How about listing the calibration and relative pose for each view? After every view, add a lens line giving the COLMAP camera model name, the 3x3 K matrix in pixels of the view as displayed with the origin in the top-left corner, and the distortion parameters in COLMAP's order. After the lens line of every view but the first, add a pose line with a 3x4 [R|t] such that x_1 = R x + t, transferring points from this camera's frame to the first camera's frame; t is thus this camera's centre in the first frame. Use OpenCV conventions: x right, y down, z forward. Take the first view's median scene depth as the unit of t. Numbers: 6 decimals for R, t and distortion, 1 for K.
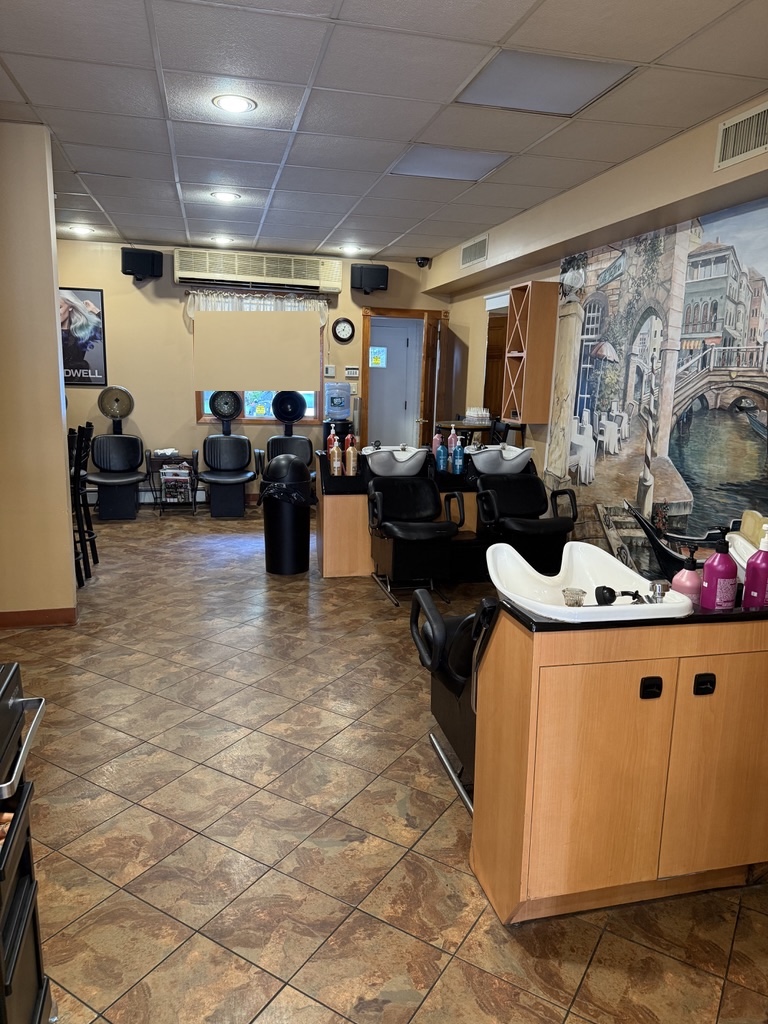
lens RADIAL K [[722.0, 0, 386.7], [0, 722.0, 509.9], [0, 0, 1]] dist [0.062464, -0.023413]
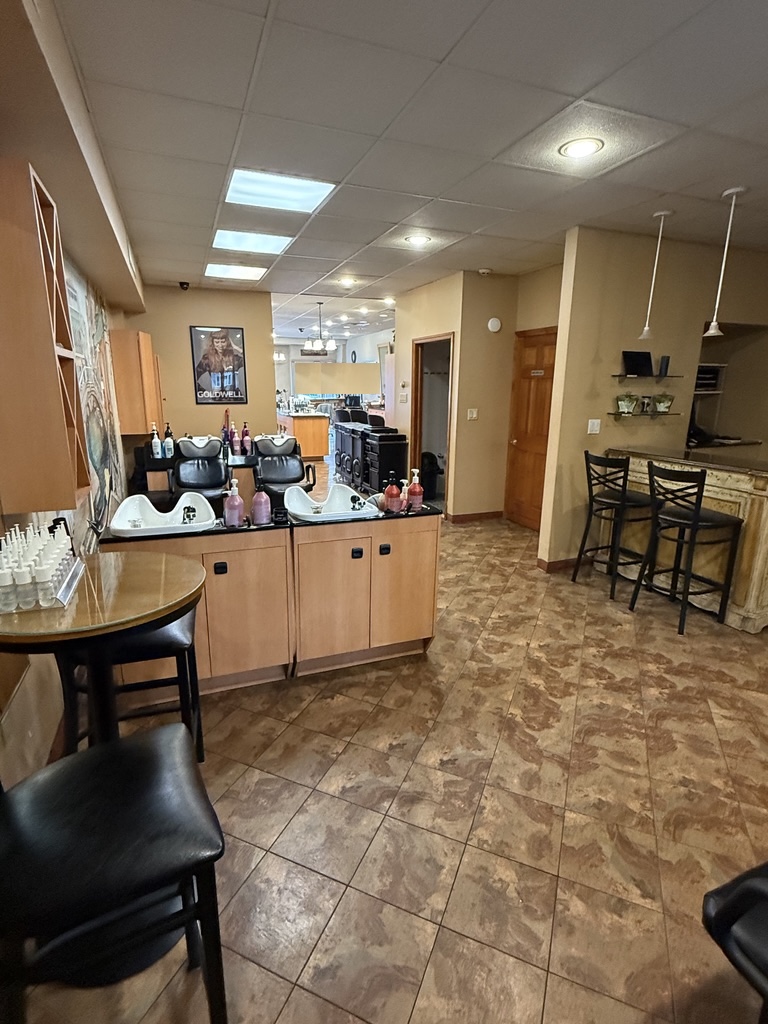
lens RADIAL K [[515.7, 0, 383.7], [0, 515.7, 514.3], [0, 0, 1]] dist [-0.002588, -0.000192]
pose [[-0.990273, -0.000557, -0.139139, 0.025928], [-0.057992, 0.910647, 0.409095, -0.252011], [0.126478, 0.413185, -0.901821, 1.294014]]
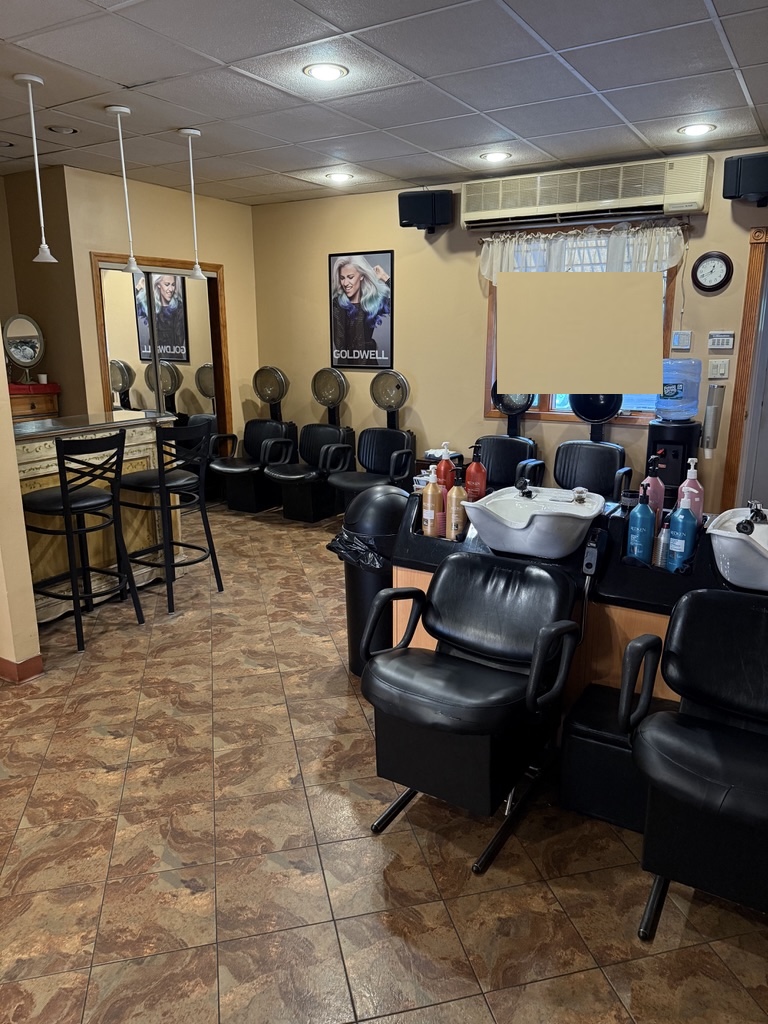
lens RADIAL K [[722.0, 0, 393.3], [0, 722.0, 516.8], [0, 0, 1]] dist [0.062464, -0.023413]
pose [[0.720832, 0.142290, -0.678347, 0.254295], [-0.108988, 0.989795, 0.091806, -0.095149], [0.684488, 0.007755, 0.728983, 0.483821]]
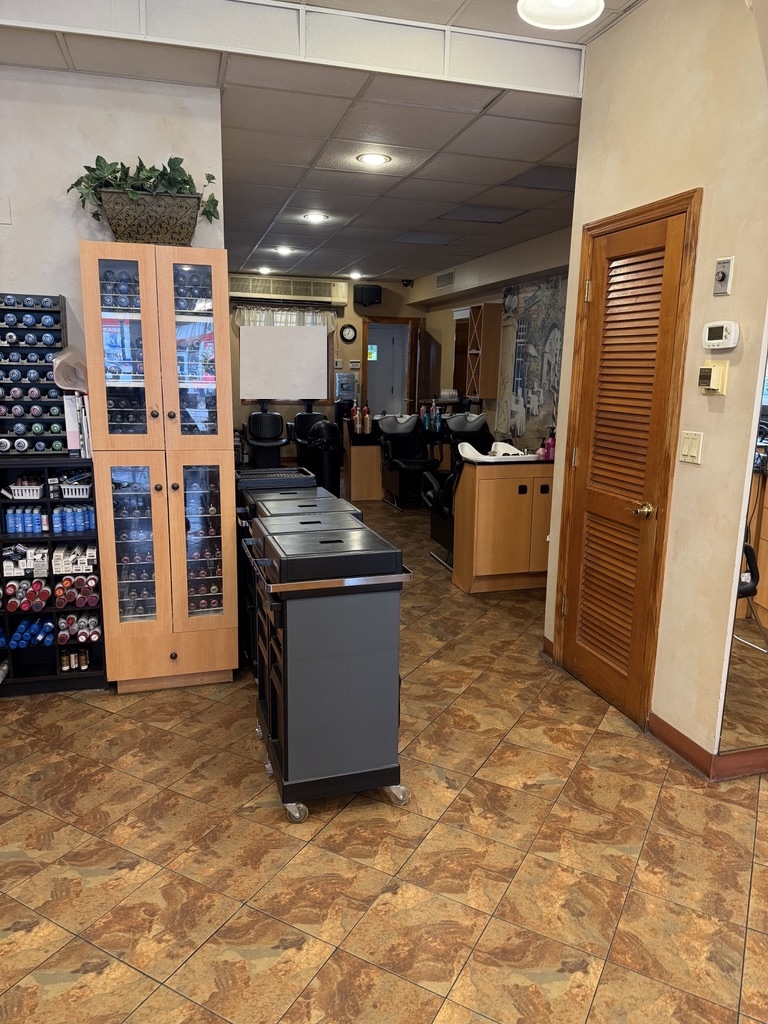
lens RADIAL K [[722.0, 0, 385.0], [0, 722.0, 520.7], [0, 0, 1]] dist [0.062464, -0.023413]
pose [[0.998999, -0.020159, 0.039927, -0.068231], [0.019114, 0.999469, 0.026378, 0.084664], [-0.040437, -0.025588, 0.998854, -0.462398]]
